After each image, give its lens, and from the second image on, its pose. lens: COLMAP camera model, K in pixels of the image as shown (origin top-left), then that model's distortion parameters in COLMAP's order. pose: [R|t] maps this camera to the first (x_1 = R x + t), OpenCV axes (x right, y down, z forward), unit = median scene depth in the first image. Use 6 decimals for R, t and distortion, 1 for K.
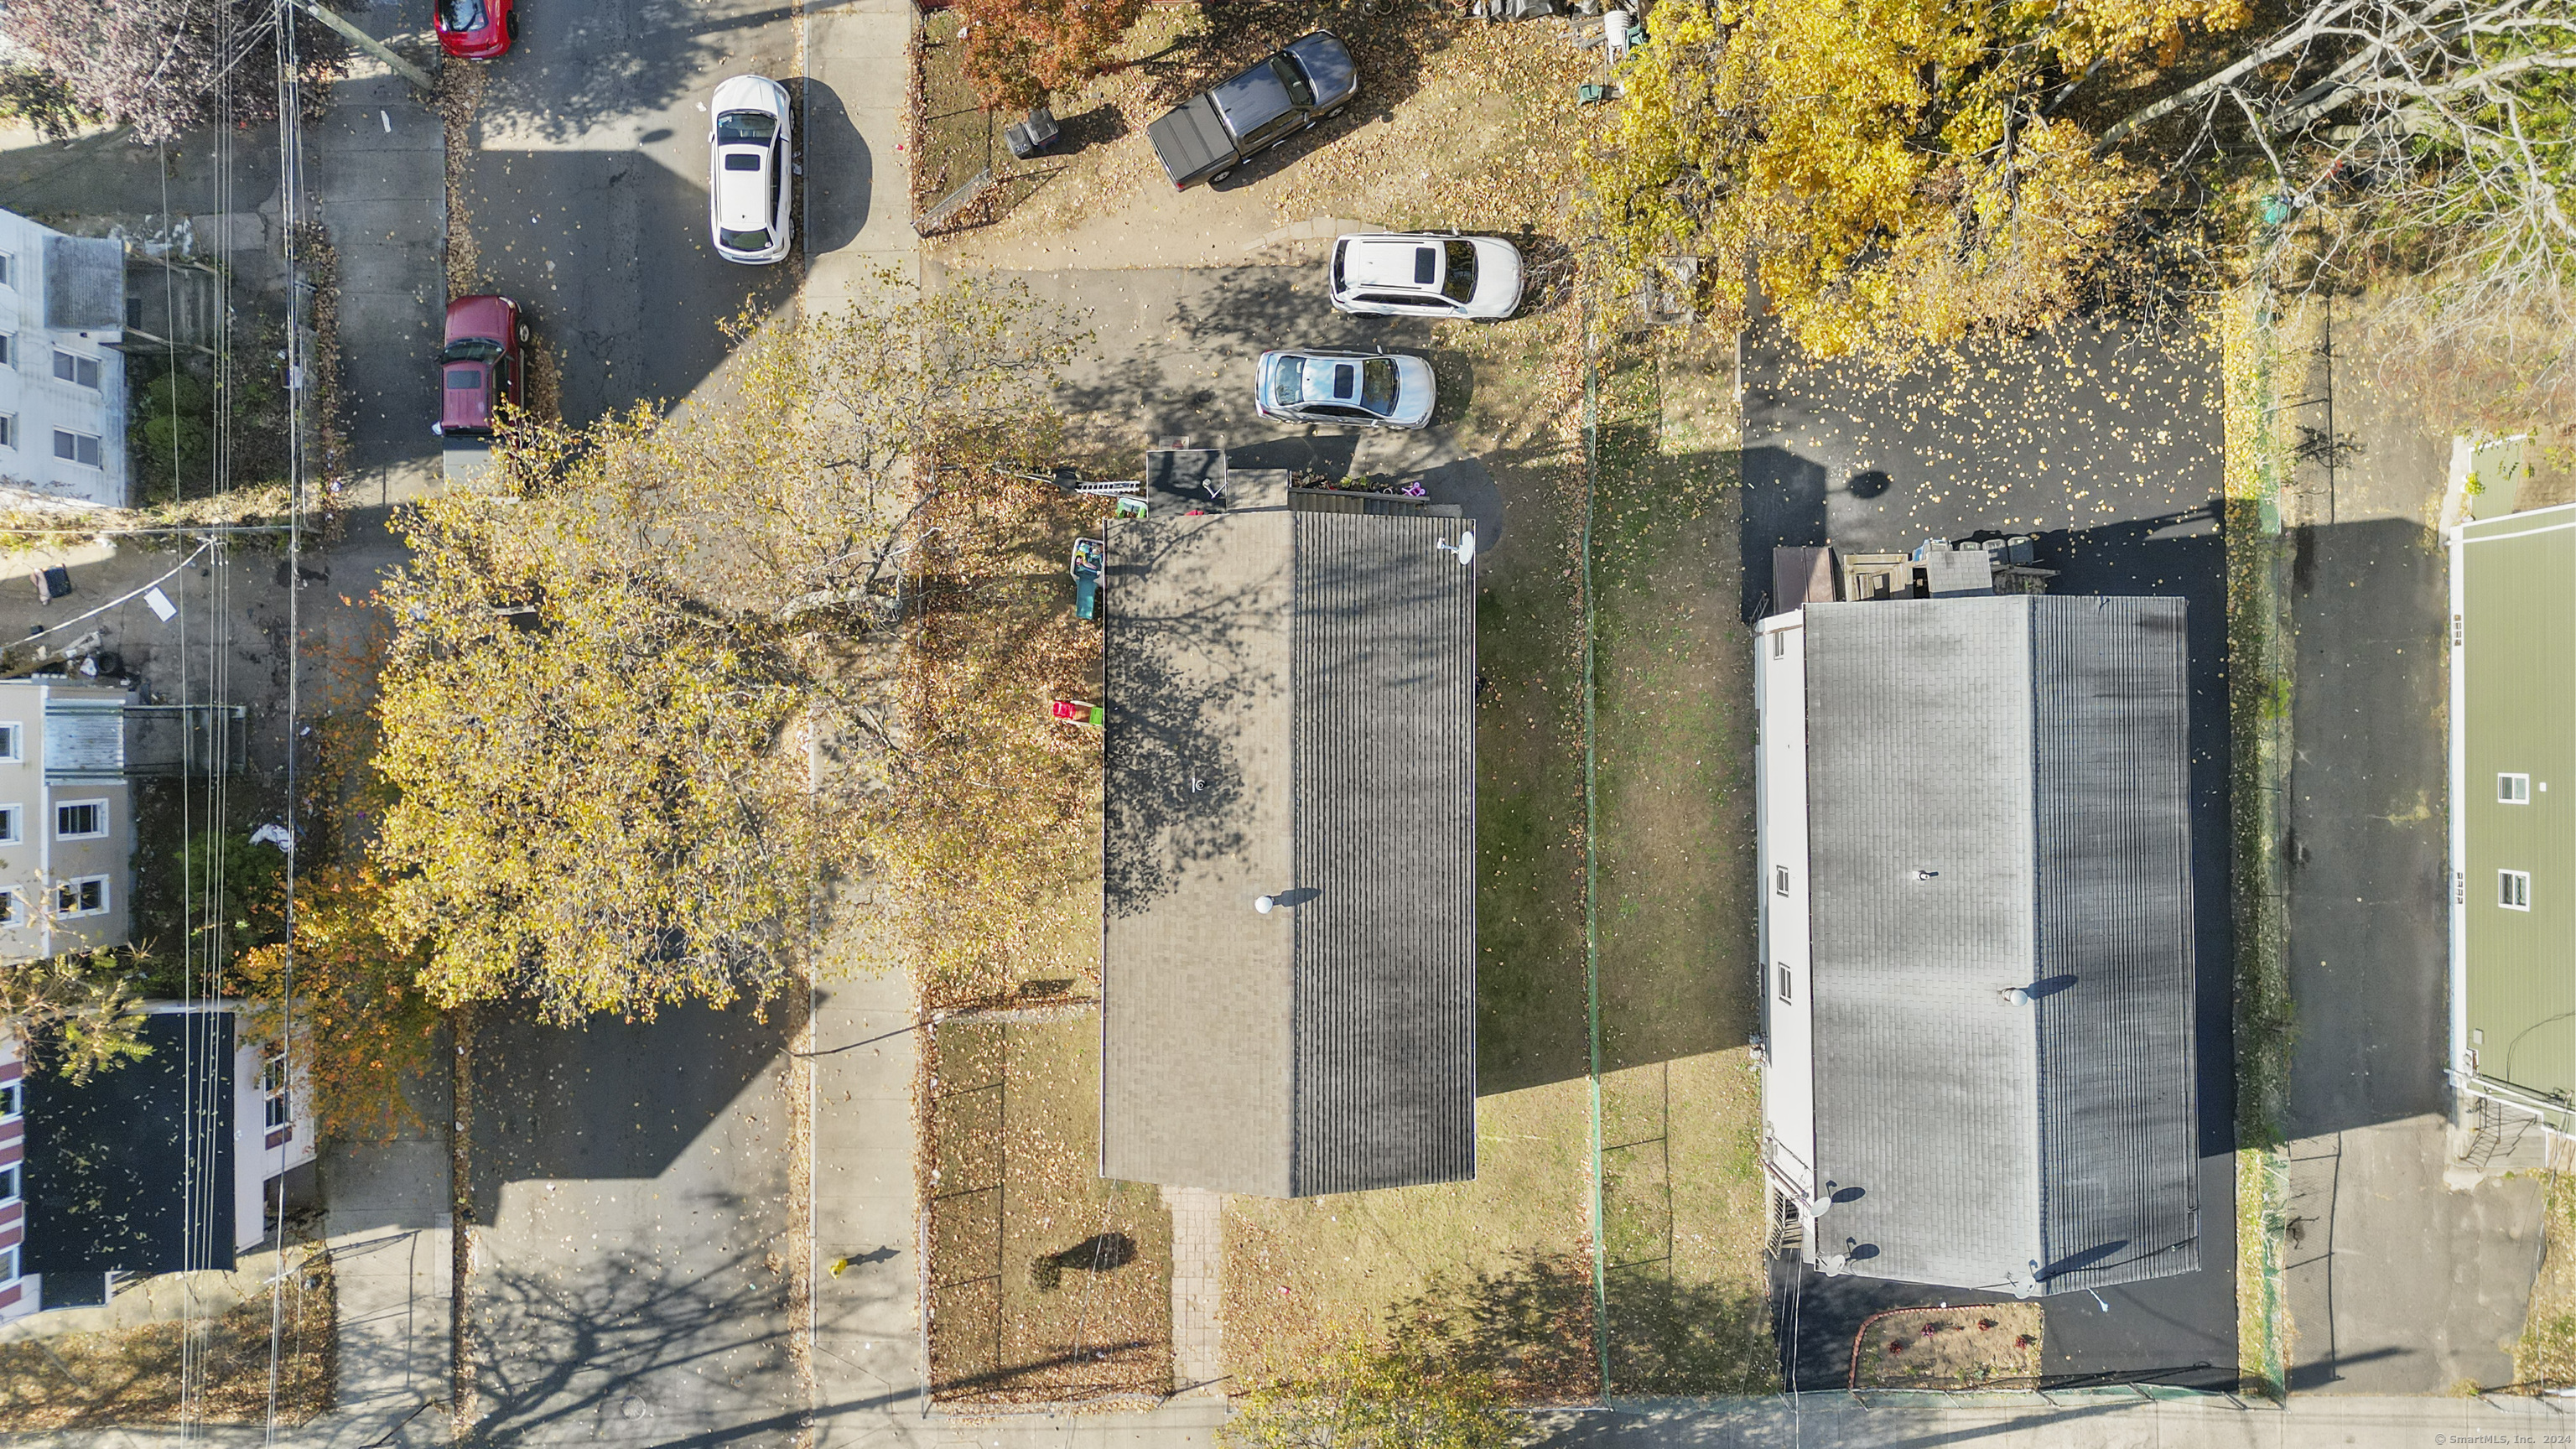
lens RADIAL K [[1795.4, 0, 1287.3], [0, 1795.4, 718.6], [0, 0, 1]] dist [0.039264, -0.019445]
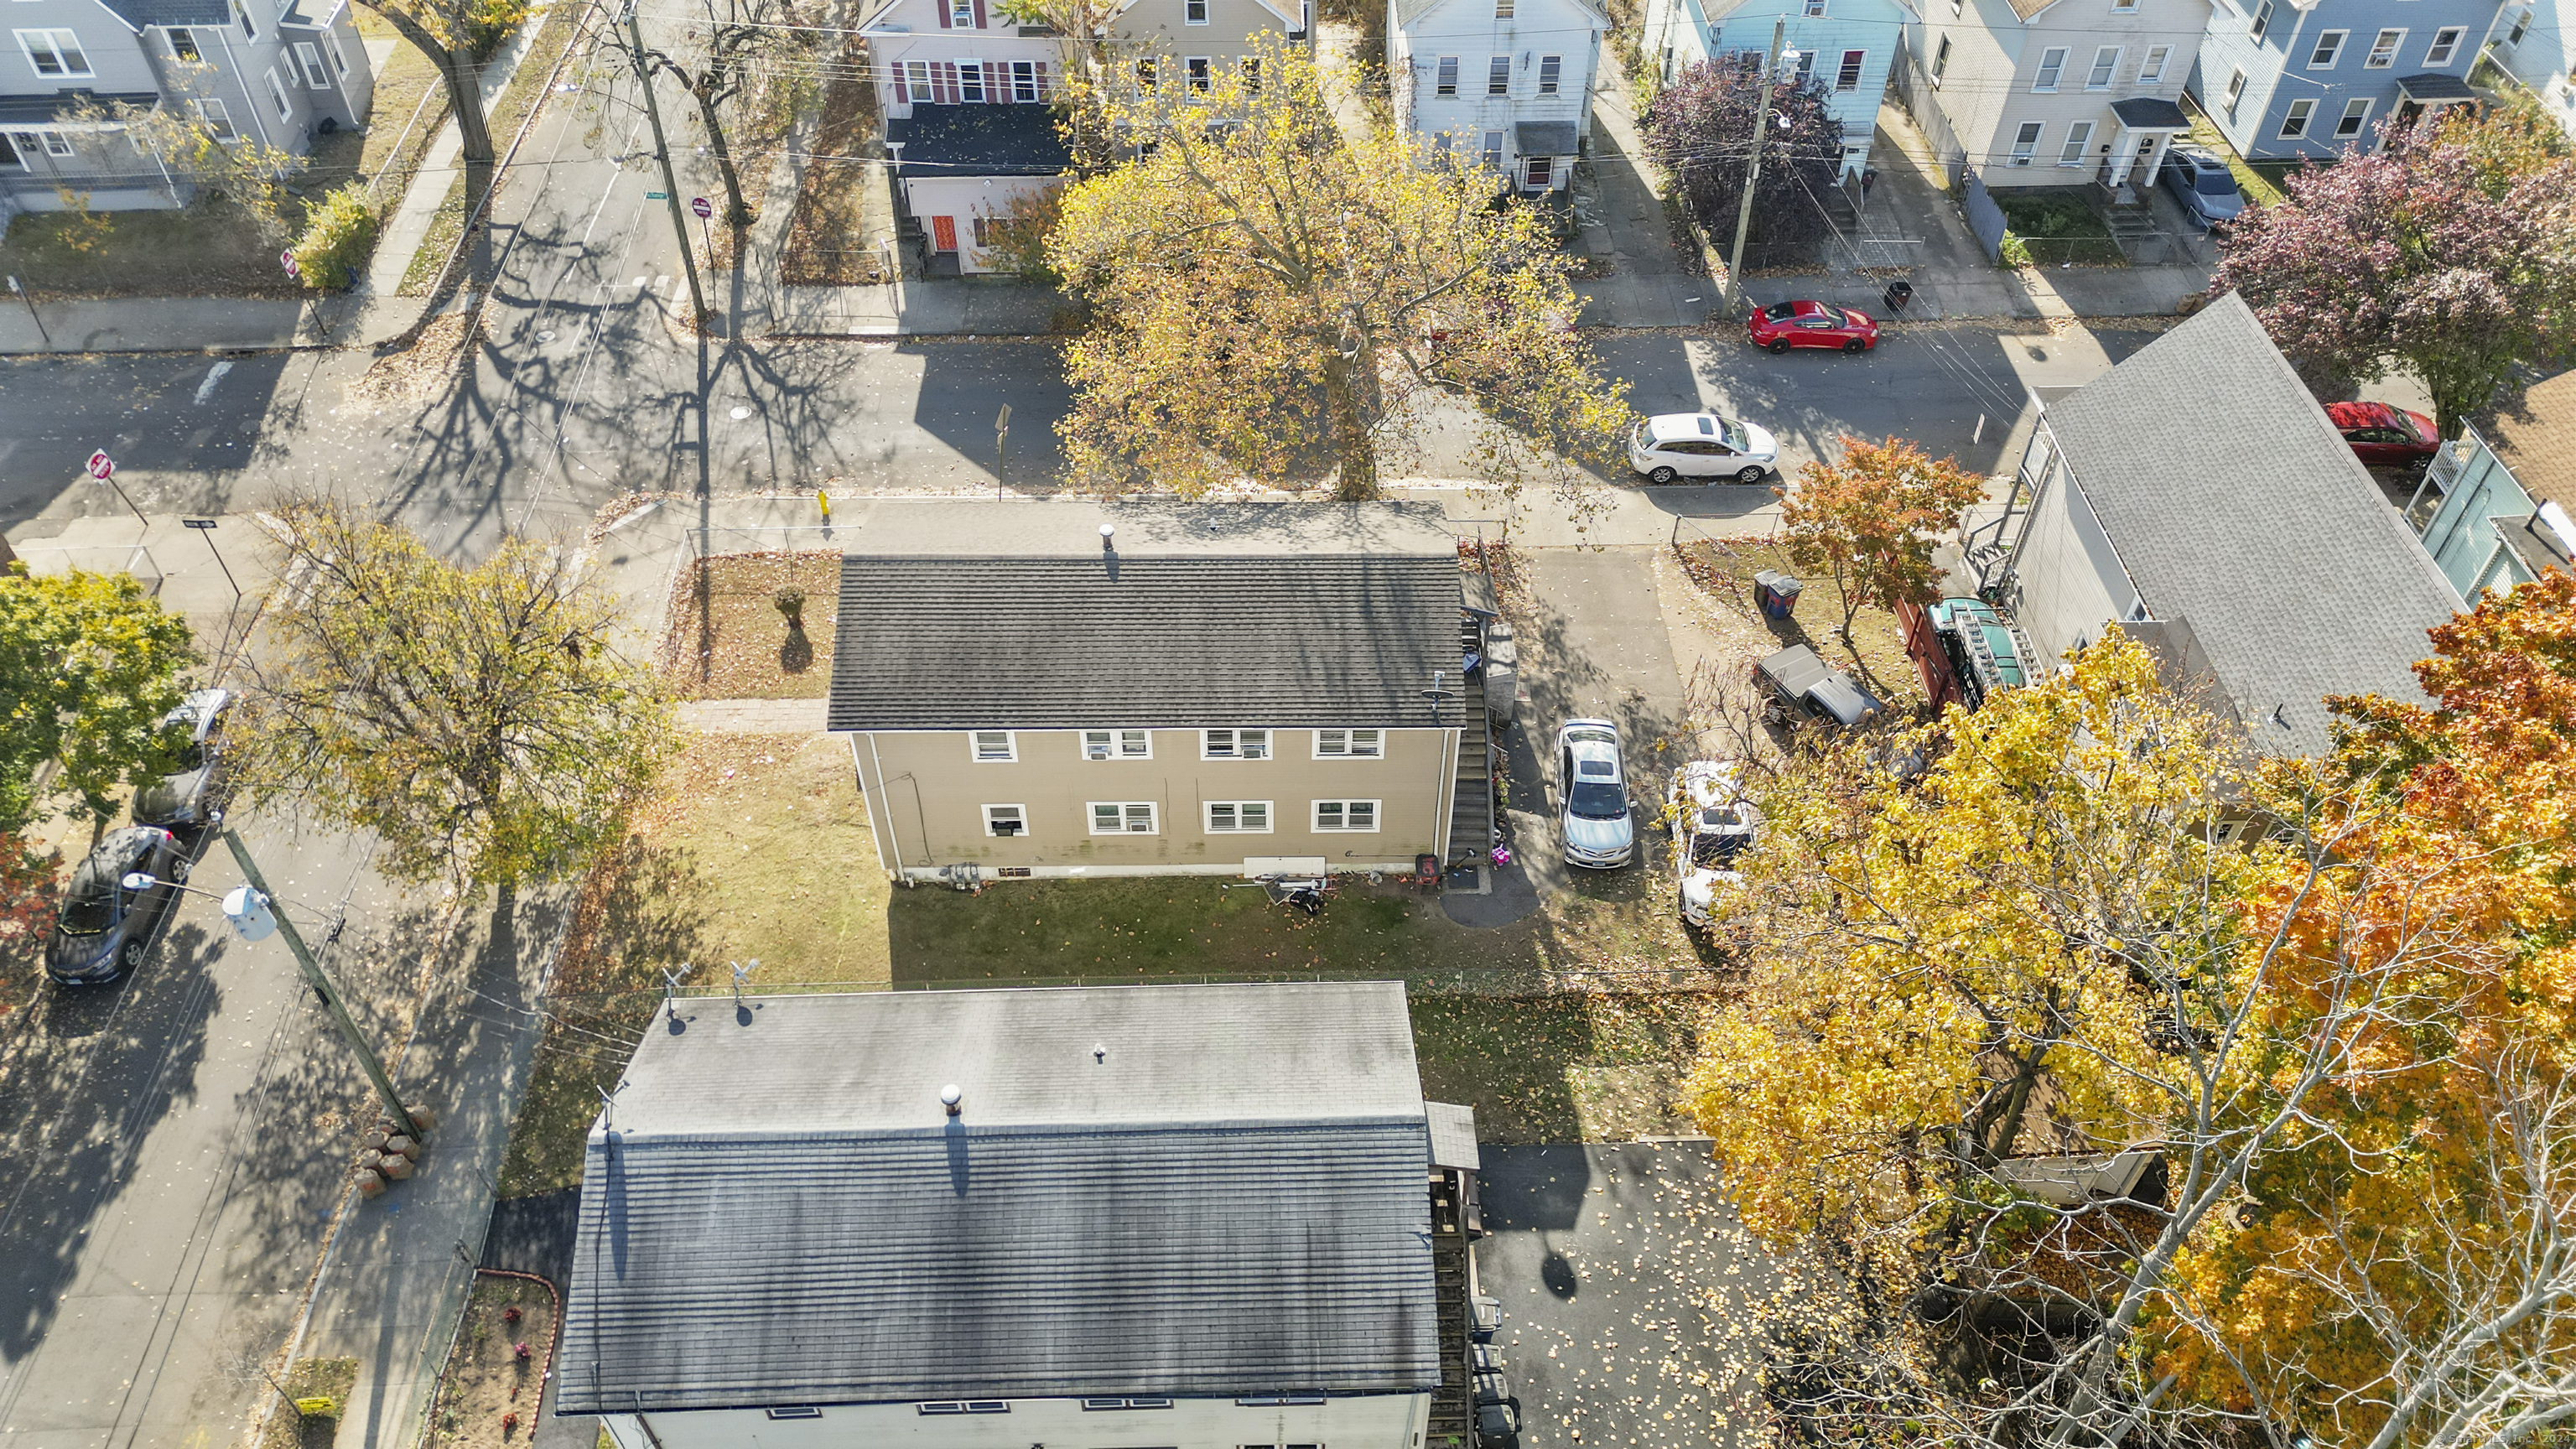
lens RADIAL K [[1795.4, 0, 1280.5], [0, 1795.4, 706.5], [0, 0, 1]] dist [0.039264, -0.019445]
pose [[0.011975, 0.719710, -0.694171, 0.705998], [-0.999928, 0.009113, -0.007801, 0.003546], [0.000711, 0.694215, 0.719768, 0.216542]]
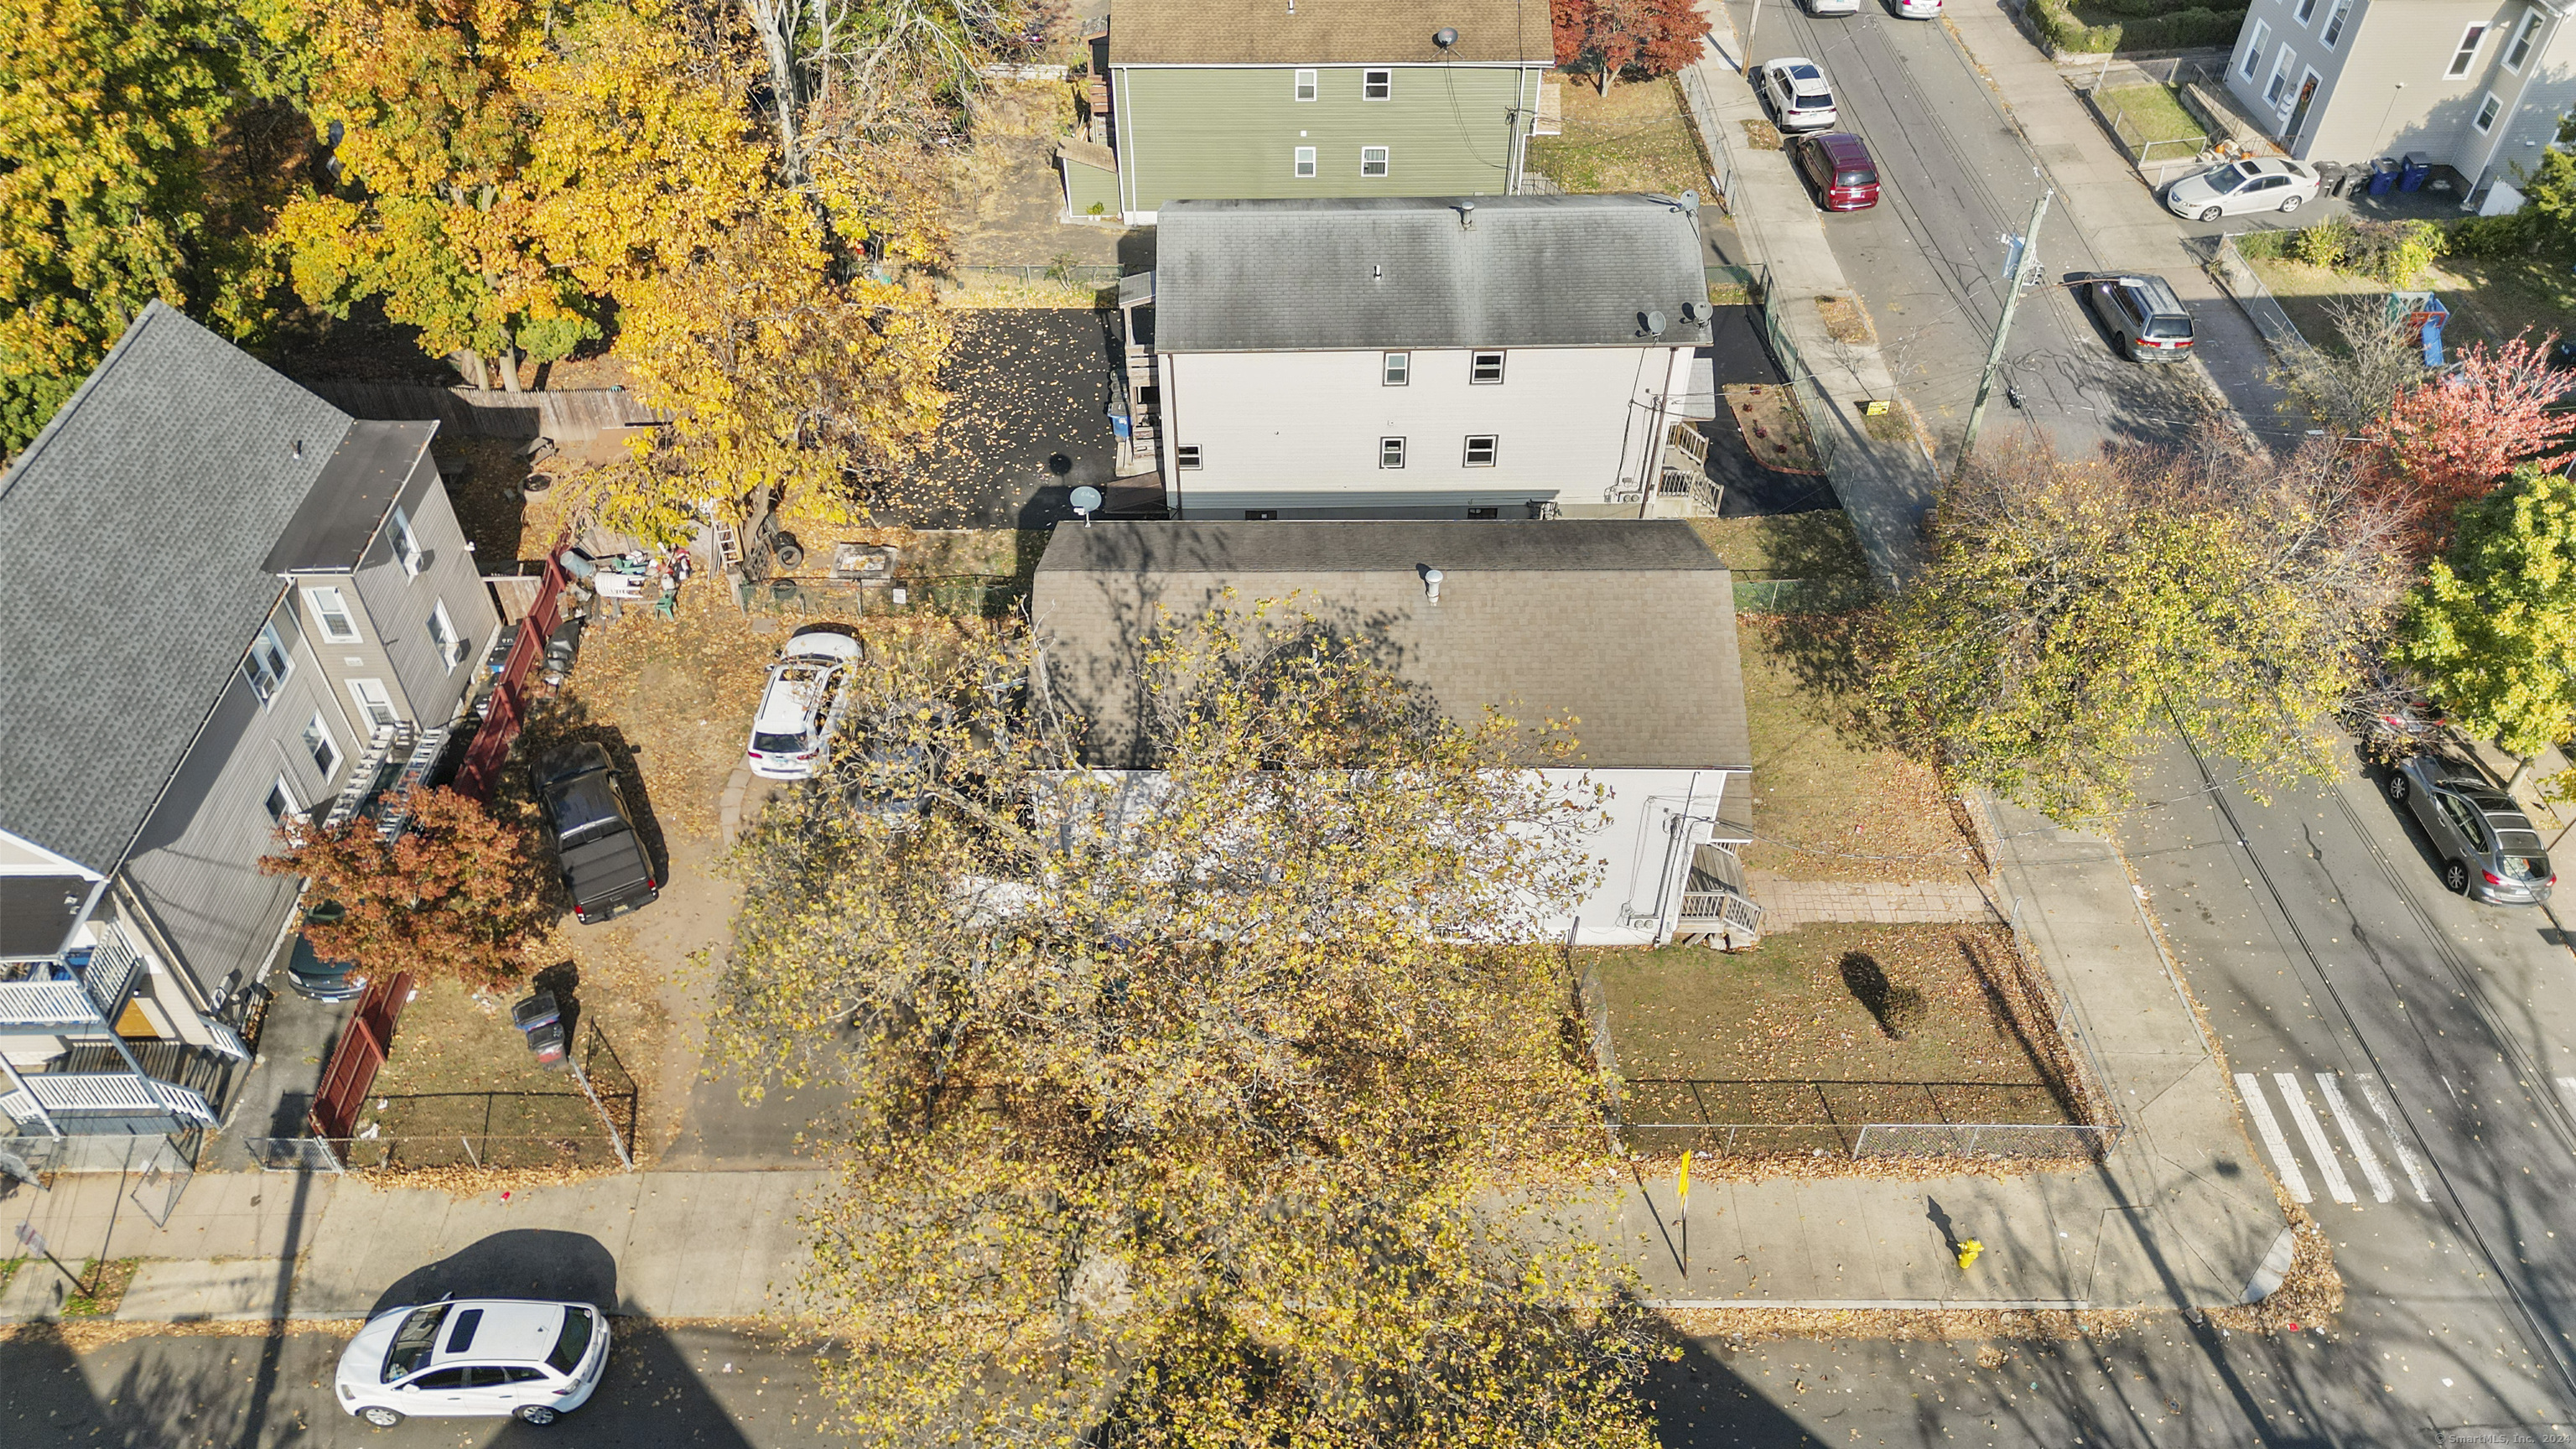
lens RADIAL K [[1795.4, 0, 1275.4], [0, 1795.4, 709.0], [0, 0, 1]] dist [0.039264, -0.019445]
pose [[0.001756, -0.670014, 0.742346, -0.658251], [0.999976, 0.006182, 0.003214, 0.009473], [-0.006743, 0.742322, 0.670009, 0.328710]]
